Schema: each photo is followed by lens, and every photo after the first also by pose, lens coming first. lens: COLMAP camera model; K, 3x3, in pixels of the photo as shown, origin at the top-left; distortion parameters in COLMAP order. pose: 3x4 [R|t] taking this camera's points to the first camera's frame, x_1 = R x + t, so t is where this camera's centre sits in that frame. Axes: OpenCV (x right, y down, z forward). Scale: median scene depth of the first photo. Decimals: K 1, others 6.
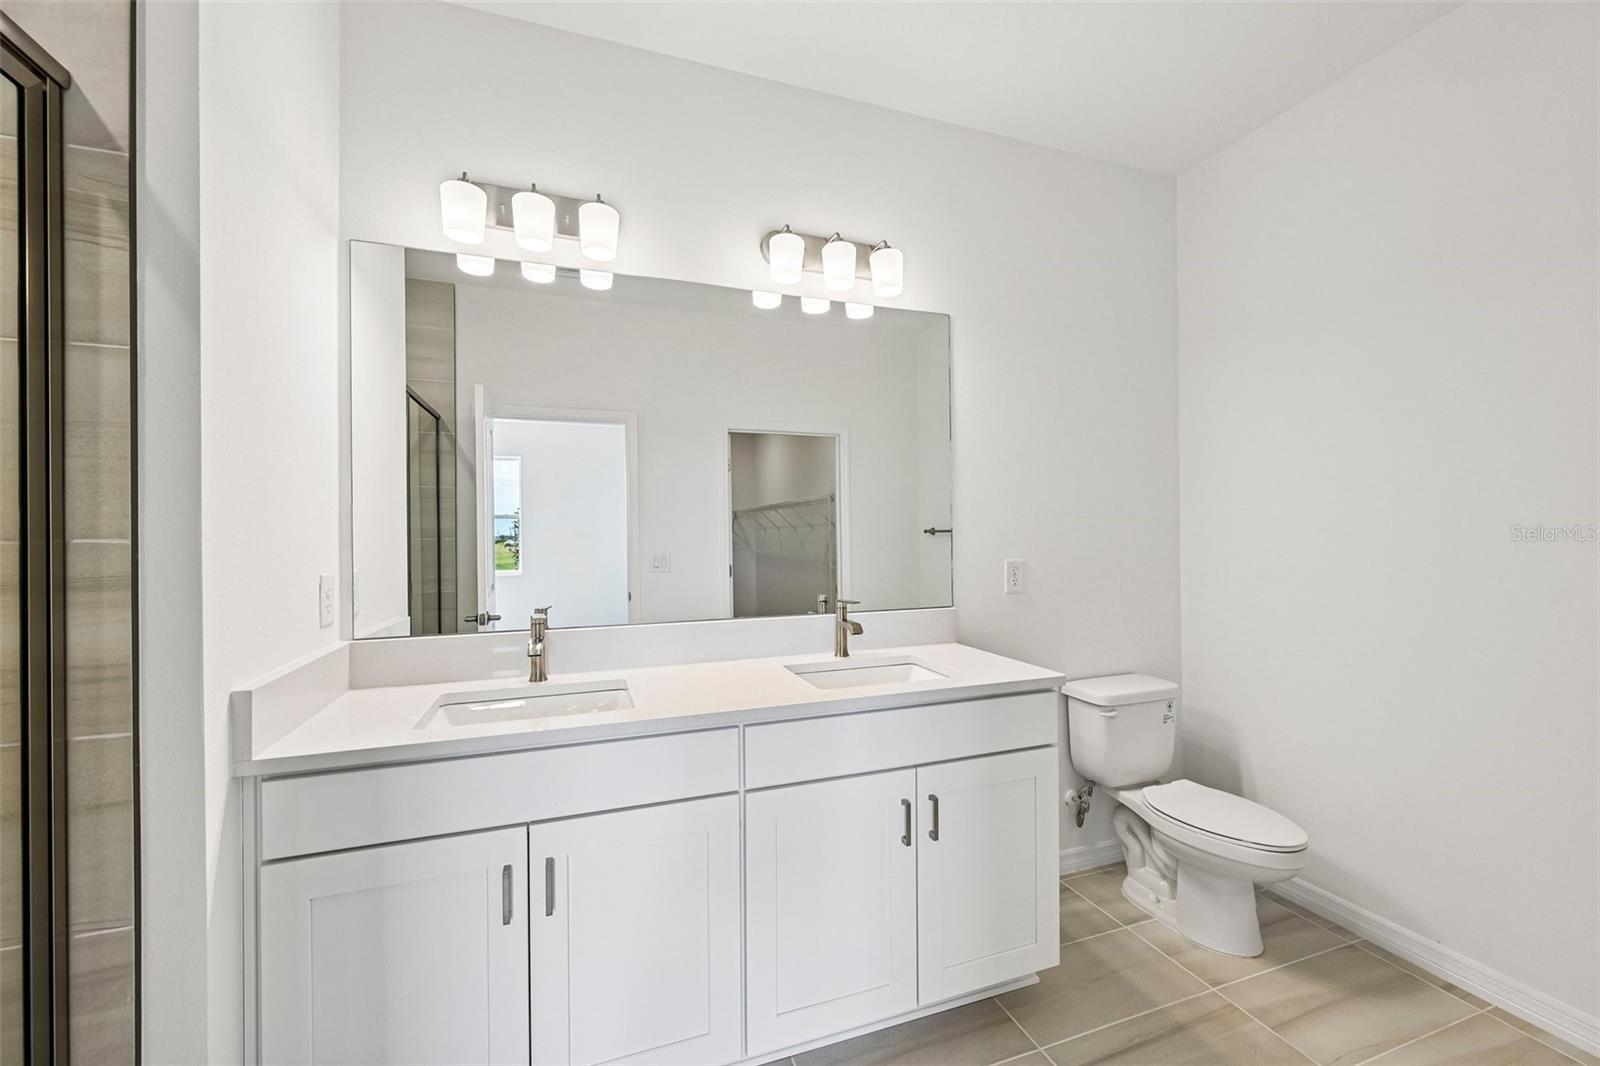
lens RADIAL K [[630.1, 0, 800.0], [0, 630.1, 533.0], [0, 0, 1]] dist [-0.000453, 0.000501]
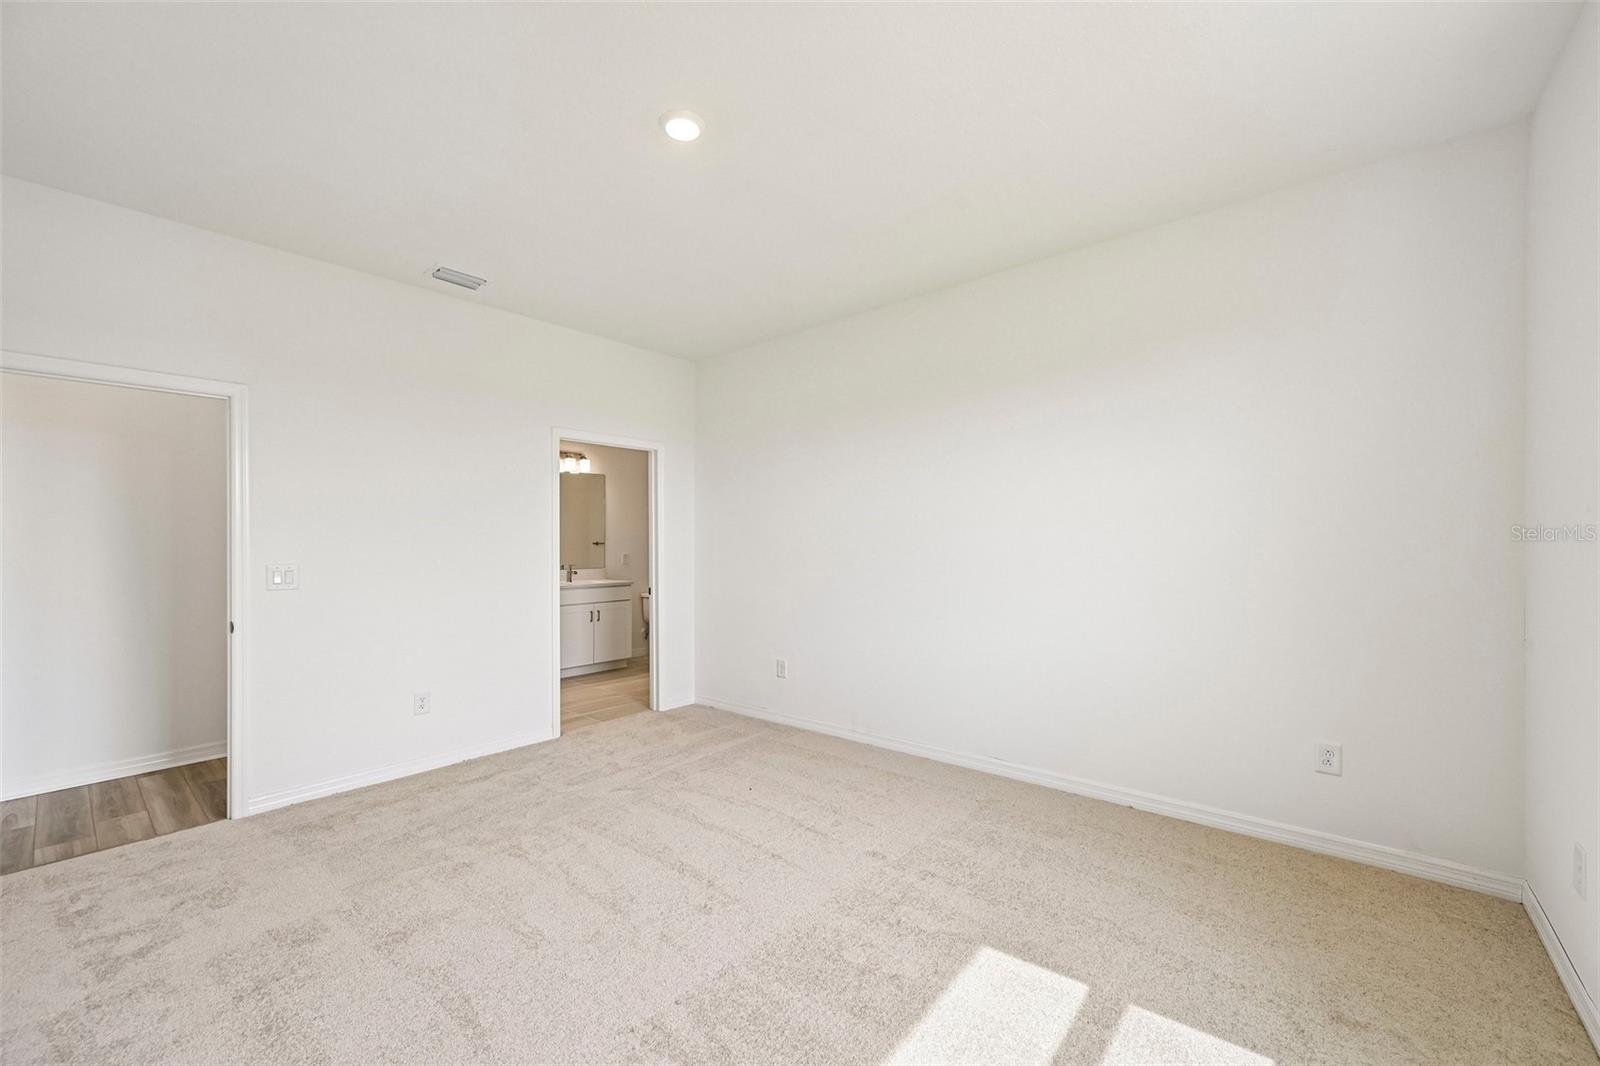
lens RADIAL K [[630.1, 0, 800.0], [0, 630.1, 533.0], [0, 0, 1]] dist [-0.000453, 0.000501]
pose [[0.867582, 0.011834, 0.497153, -0.623741], [-0.002144, 0.999797, -0.020057, 0.008261], [-0.497289, 0.016335, 0.867431, -2.887227]]
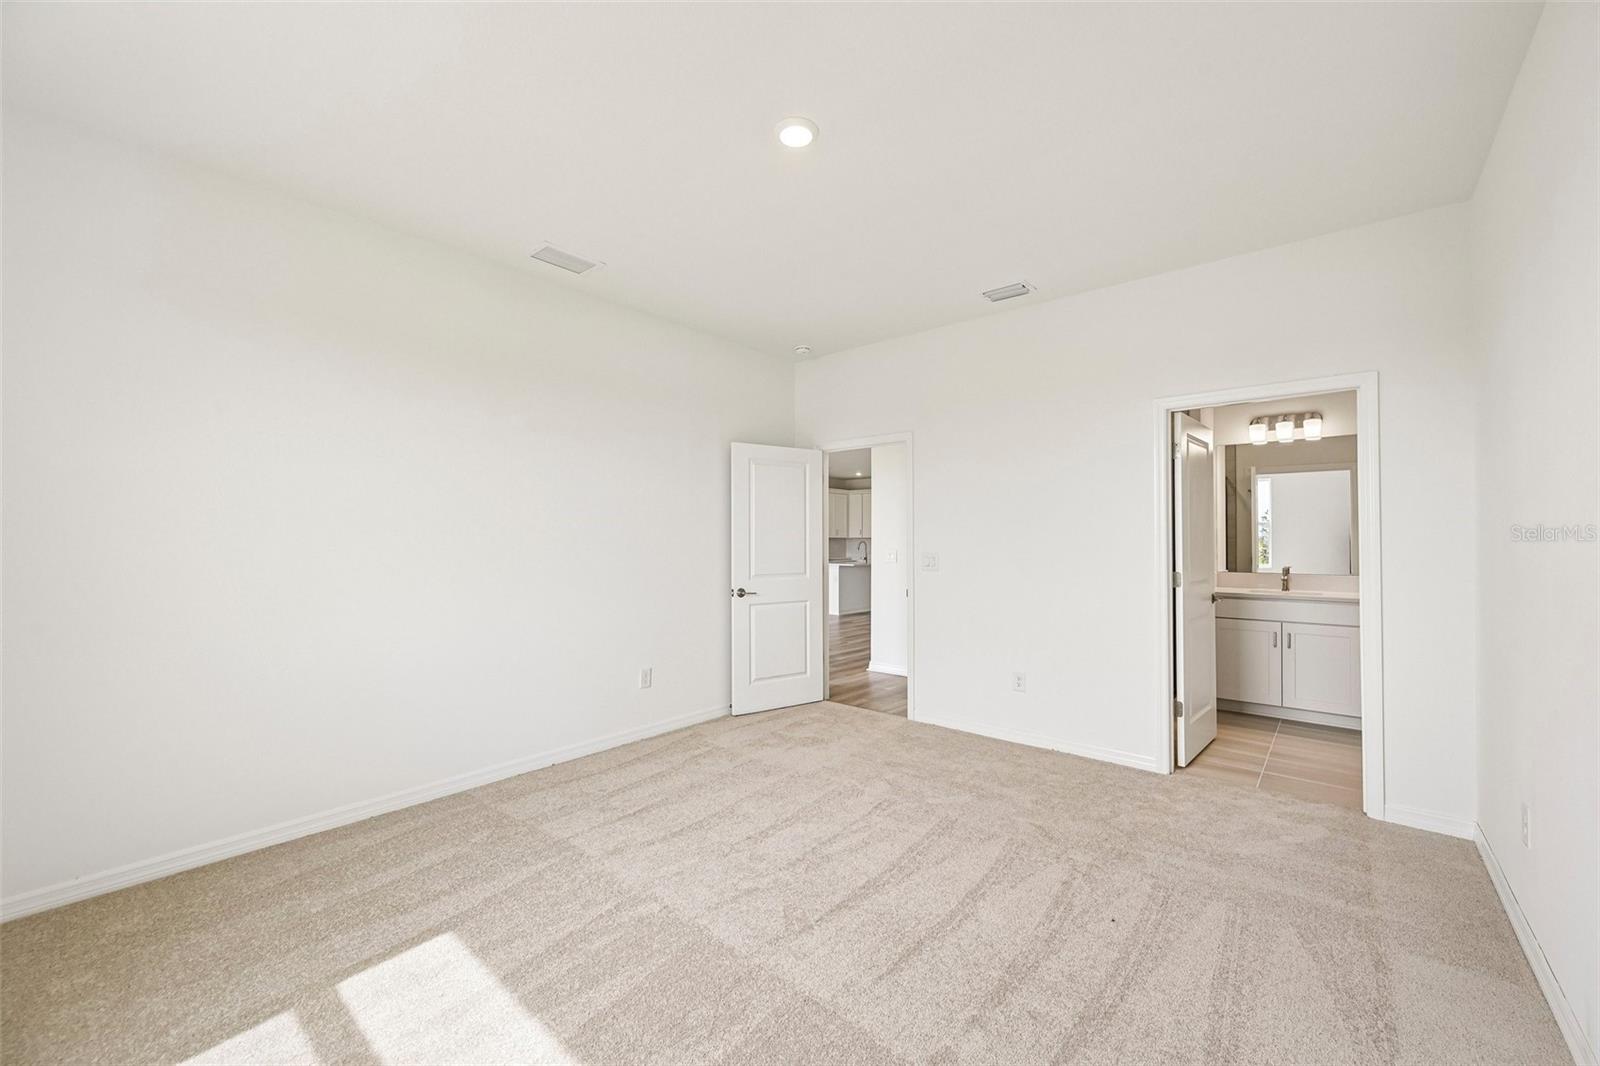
lens RADIAL K [[630.1, 0, 800.0], [0, 630.1, 533.0], [0, 0, 1]] dist [-0.000453, 0.000501]
pose [[0.496781, 0.002396, -0.867872, 0.958162], [-0.002055, 0.999997, 0.001585, -0.018293], [0.867873, 0.000996, 0.496785, -2.303020]]
